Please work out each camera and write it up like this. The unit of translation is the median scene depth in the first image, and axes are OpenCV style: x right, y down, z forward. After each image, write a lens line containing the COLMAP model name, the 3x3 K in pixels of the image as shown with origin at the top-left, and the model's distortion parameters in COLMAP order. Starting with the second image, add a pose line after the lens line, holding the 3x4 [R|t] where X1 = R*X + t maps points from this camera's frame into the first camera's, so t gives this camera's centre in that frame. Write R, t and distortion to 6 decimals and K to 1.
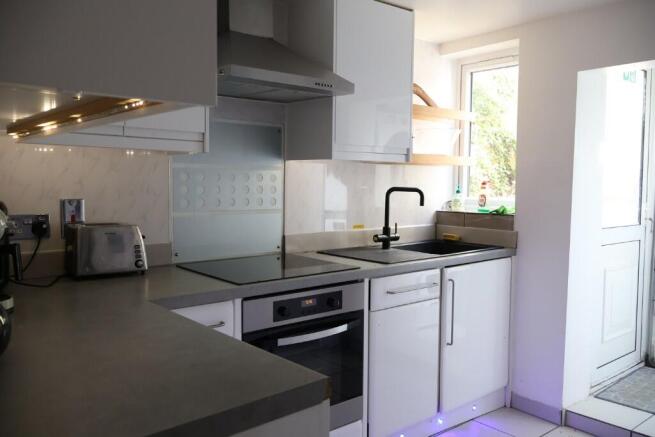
lens RADIAL K [[548.9, 0, 327.5], [0, 548.9, 218.5], [0, 0, 1]] dist [-0.001051, 0.003260]
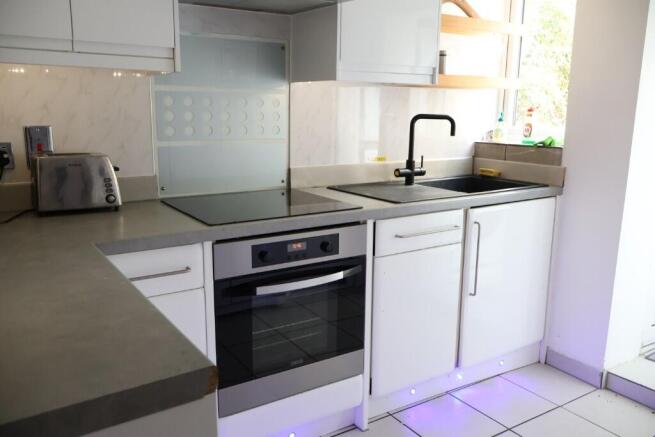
lens RADIAL K [[548.9, 0, 327.5], [0, 548.9, 218.5], [0, 0, 1]] dist [-0.001051, 0.003260]
pose [[0.992521, 0.025108, -0.119465, 0.092927], [-0.009665, 0.991710, 0.128129, -0.003372], [0.121692, -0.126016, 0.984536, 0.116881]]
